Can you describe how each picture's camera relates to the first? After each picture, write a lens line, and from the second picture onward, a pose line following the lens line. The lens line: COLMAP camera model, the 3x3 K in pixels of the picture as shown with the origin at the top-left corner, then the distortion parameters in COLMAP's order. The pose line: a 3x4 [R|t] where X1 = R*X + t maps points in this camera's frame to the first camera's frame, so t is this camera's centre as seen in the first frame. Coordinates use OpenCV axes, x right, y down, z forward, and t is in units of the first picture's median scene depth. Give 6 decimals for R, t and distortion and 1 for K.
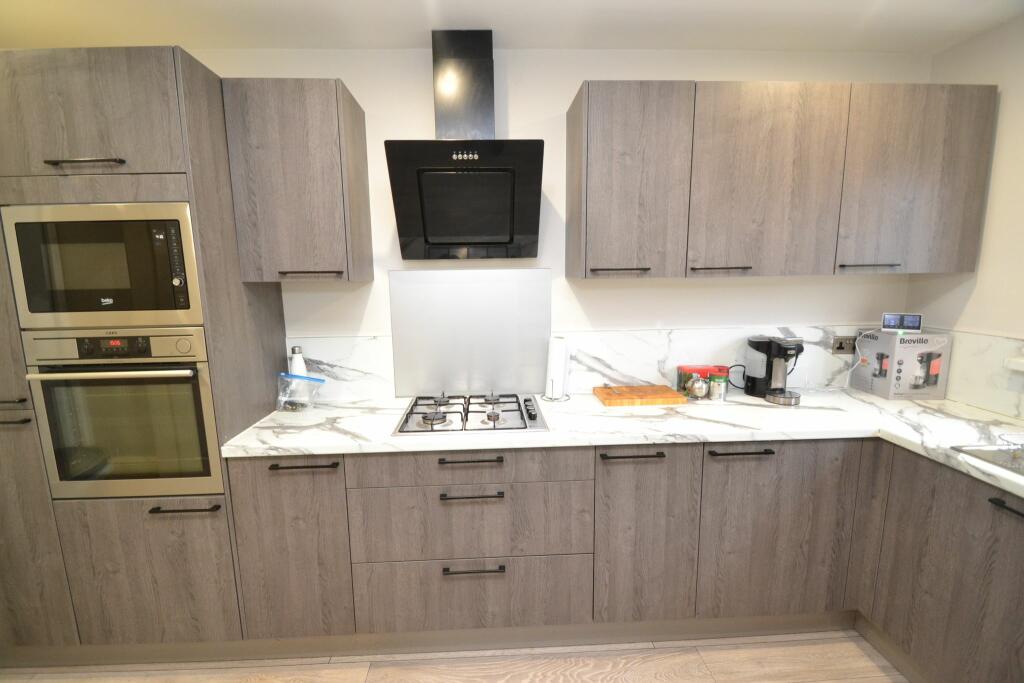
lens RADIAL K [[453.5, 0, 504.1], [0, 453.5, 347.2], [0, 0, 1]] dist [0.012273, -0.015802]
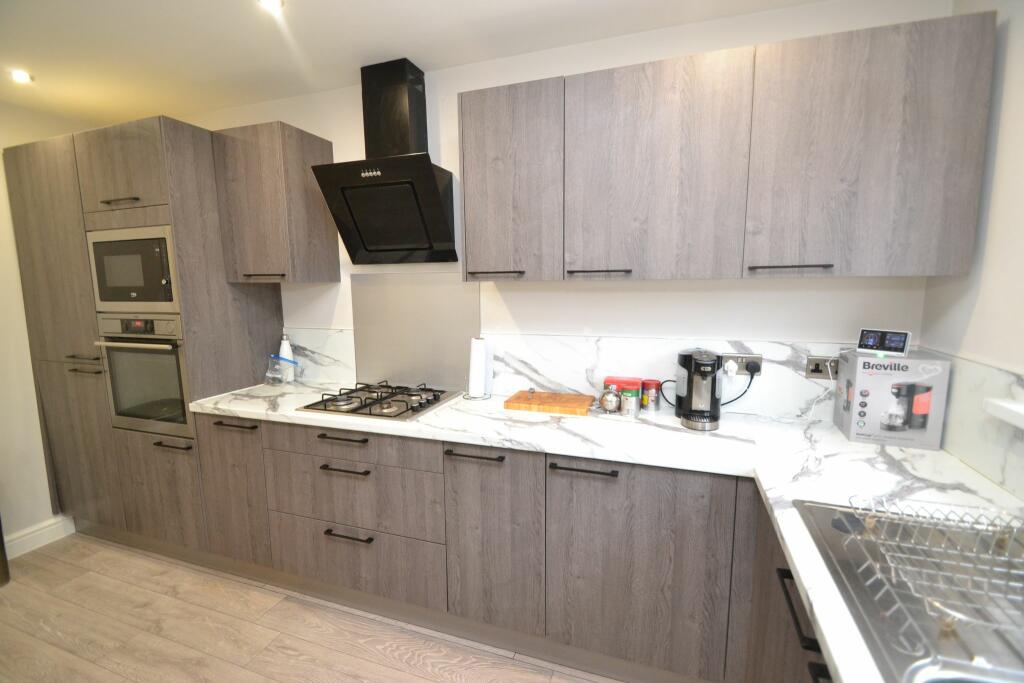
lens RADIAL K [[453.5, 0, 504.1], [0, 453.5, 347.2], [0, 0, 1]] dist [0.012273, -0.015802]
pose [[0.927604, 0.058947, -0.368884, 0.679963], [-0.062745, 0.998028, 0.001701, -0.008468], [0.368257, 0.021568, 0.929474, 0.073271]]
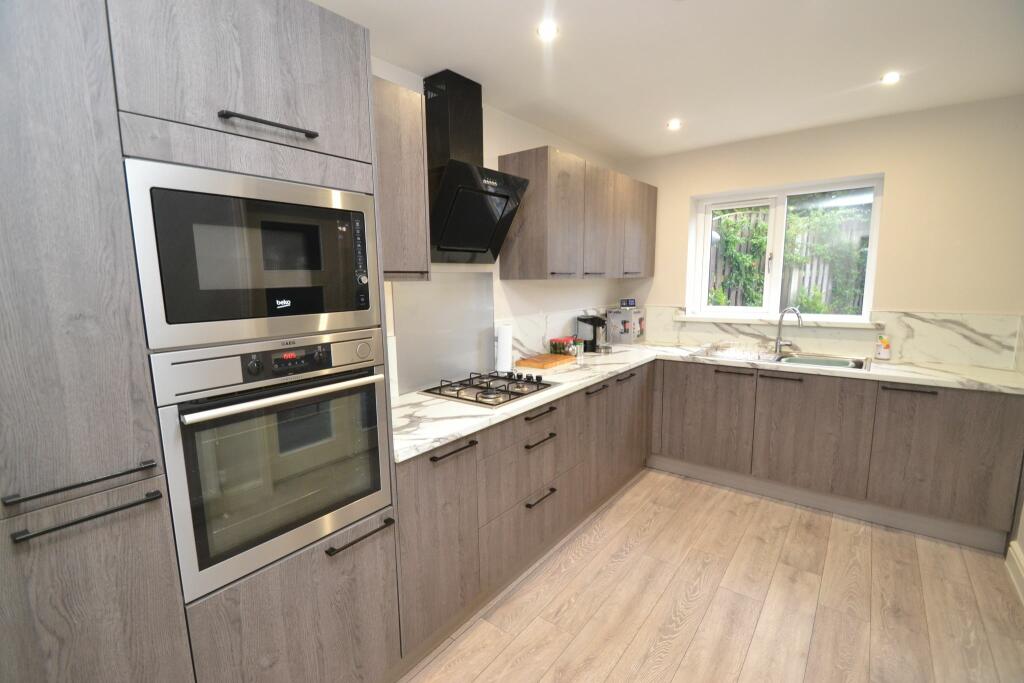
lens RADIAL K [[453.5, 0, 504.1], [0, 453.5, 347.2], [0, 0, 1]] dist [0.012273, -0.015802]
pose [[0.656858, -0.108820, 0.746121, -1.066000], [0.125179, 0.991537, 0.034410, -0.004304], [-0.743551, 0.070796, 0.664921, 0.165931]]
